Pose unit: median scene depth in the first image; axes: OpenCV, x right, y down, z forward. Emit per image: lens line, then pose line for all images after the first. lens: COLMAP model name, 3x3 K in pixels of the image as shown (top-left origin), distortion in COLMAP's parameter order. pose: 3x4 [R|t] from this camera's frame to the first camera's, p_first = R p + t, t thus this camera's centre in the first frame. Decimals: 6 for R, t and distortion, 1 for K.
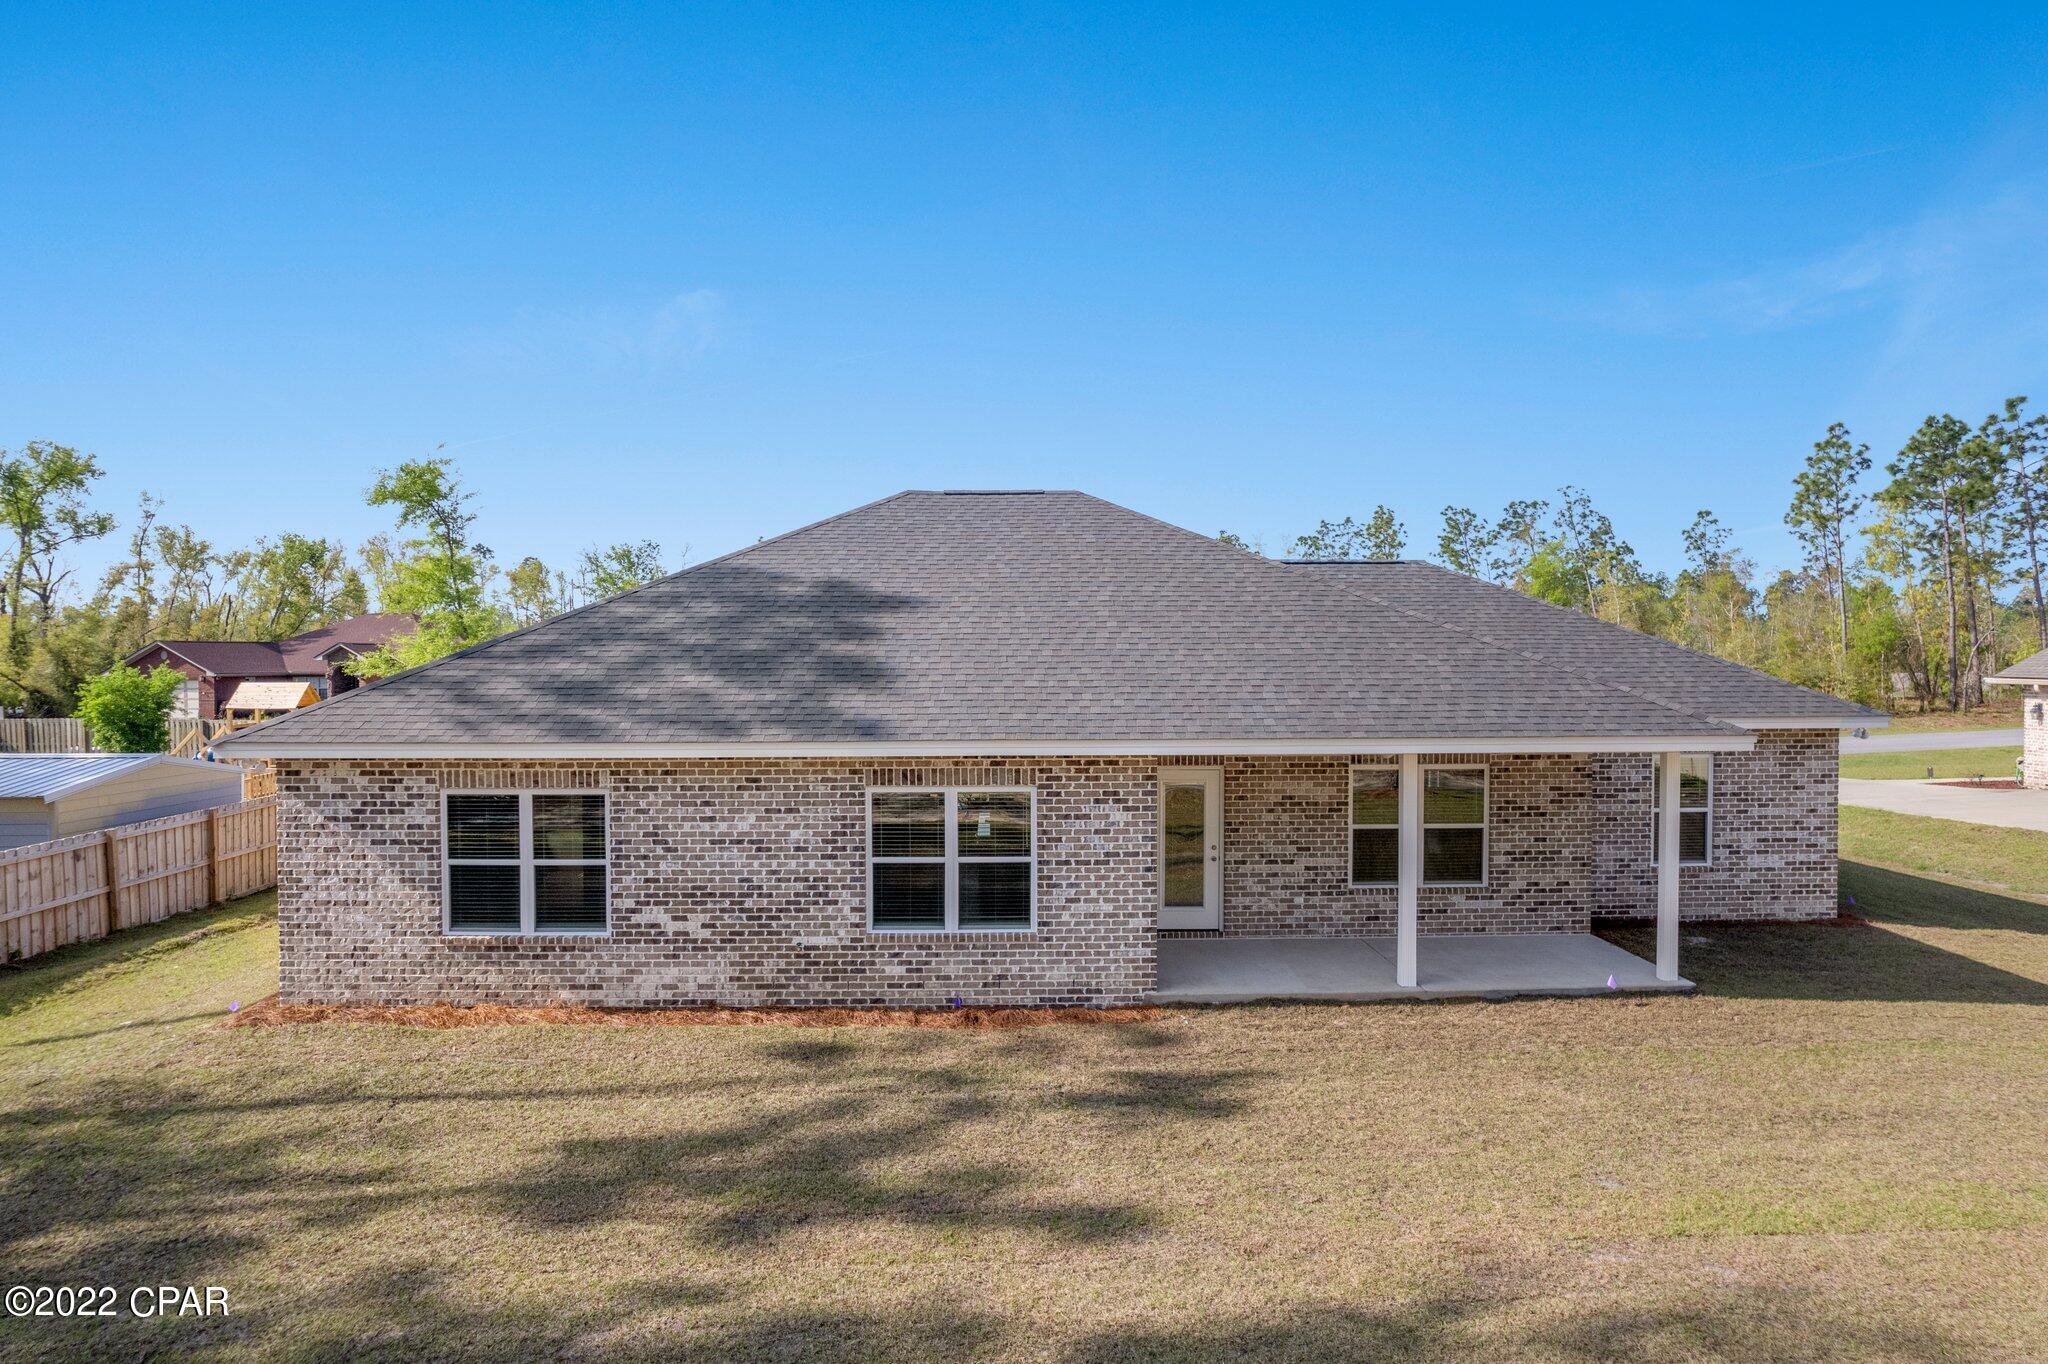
lens RADIAL K [[1297.6, 0, 1024.0], [0, 1297.6, 682.0], [0, 0, 1]] dist [-0.075934, 0.064377]
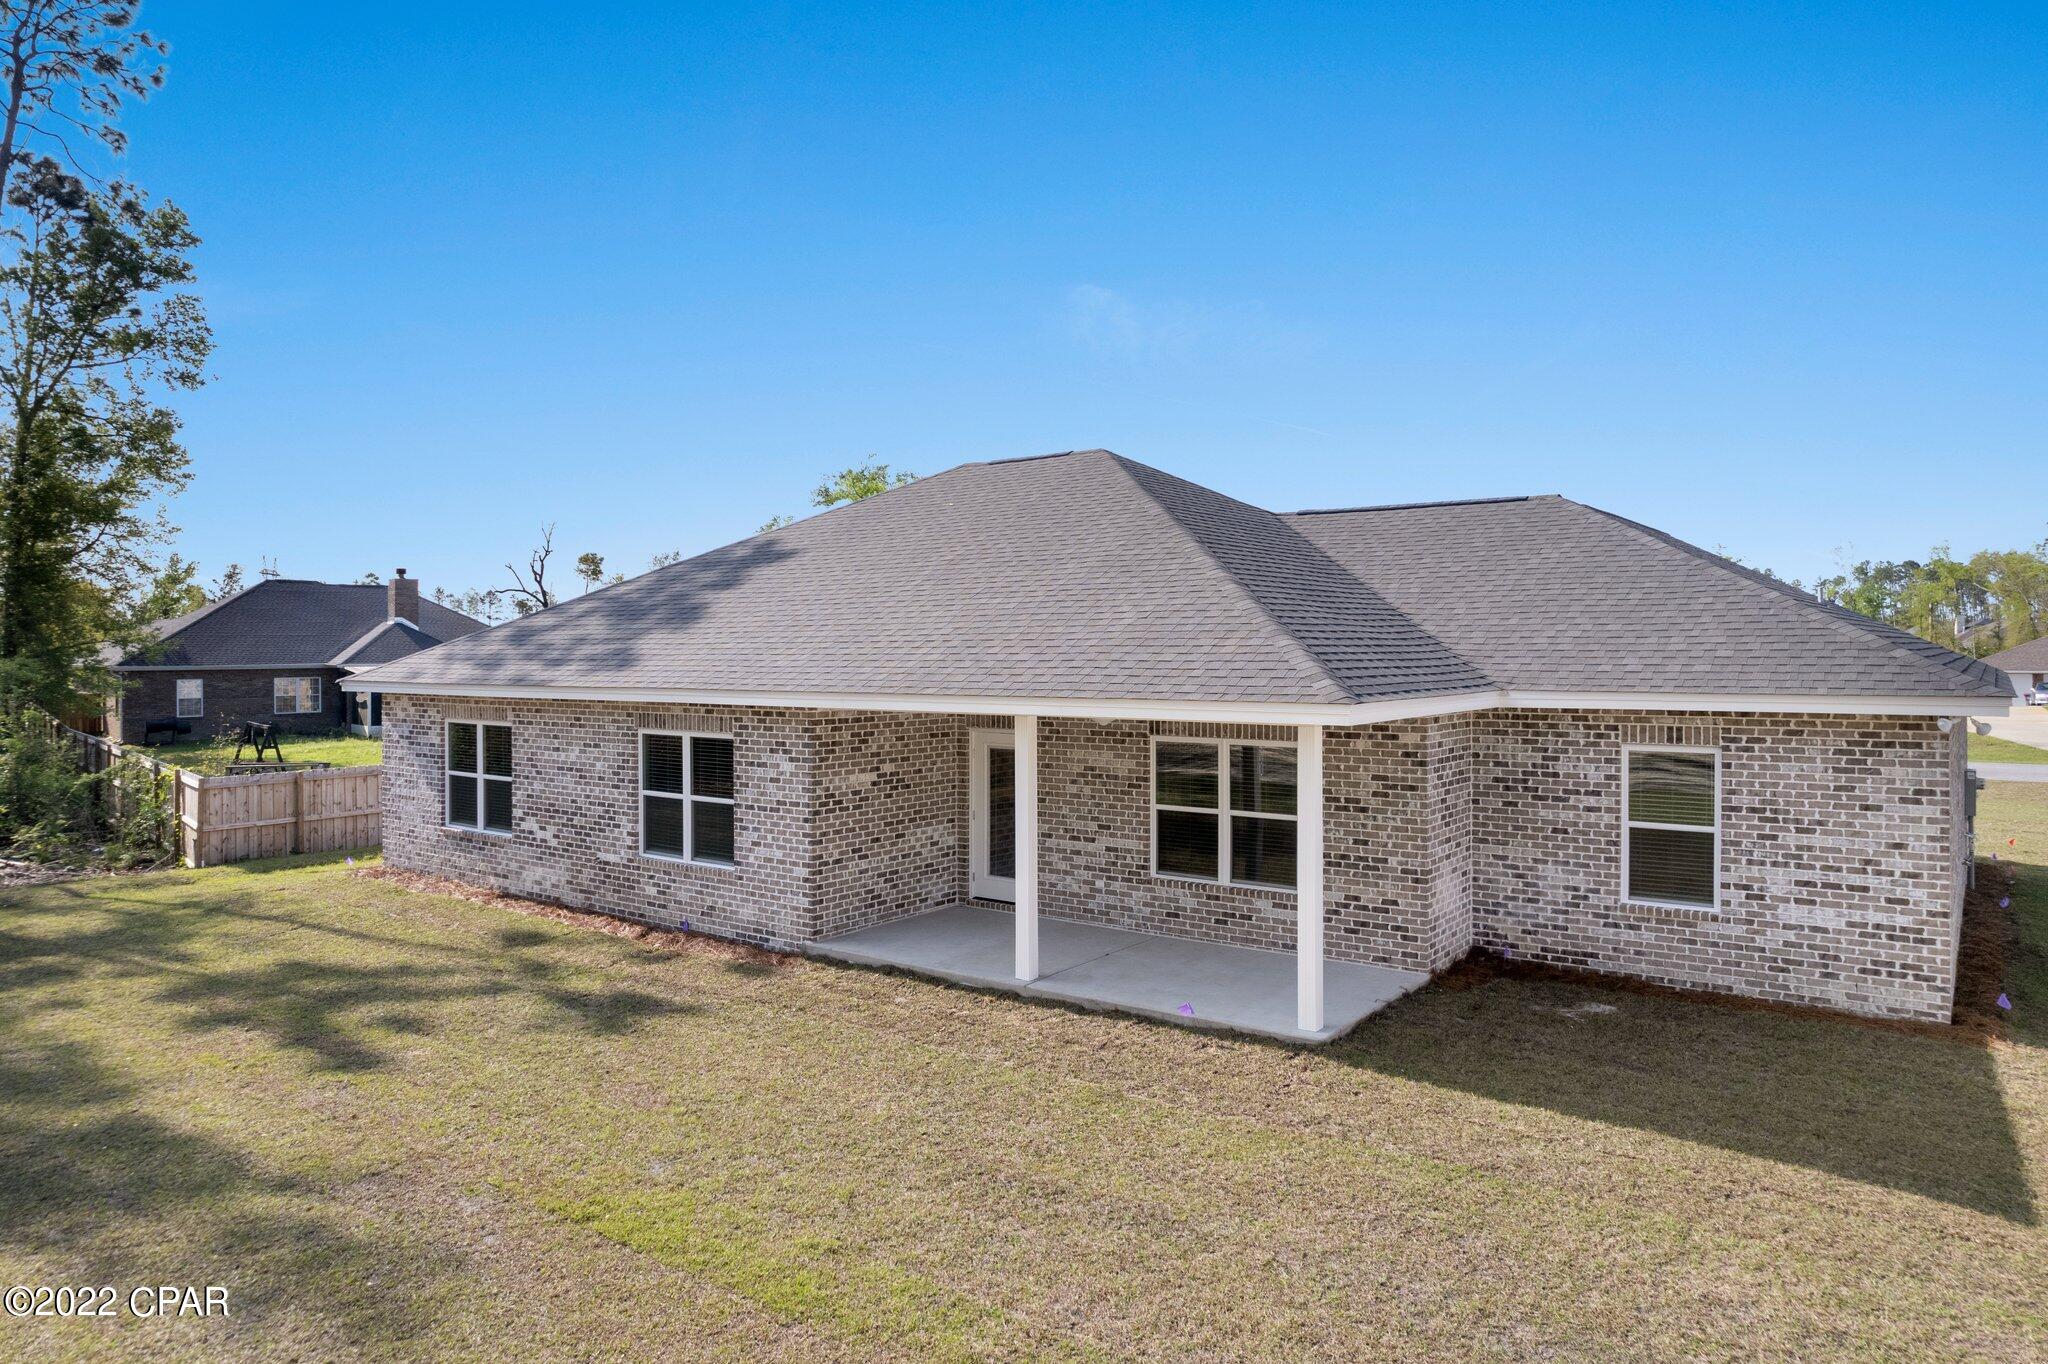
lens RADIAL K [[1323.8, 0, 1037.2], [0, 1323.8, 677.4], [0, 0, 1]] dist [-0.068439, 0.053421]
pose [[0.787760, 0.014637, -0.615808, 0.874235], [-0.010747, 0.999892, 0.010018, 0.020191], [0.615888, -0.001274, 0.787833, 0.295701]]
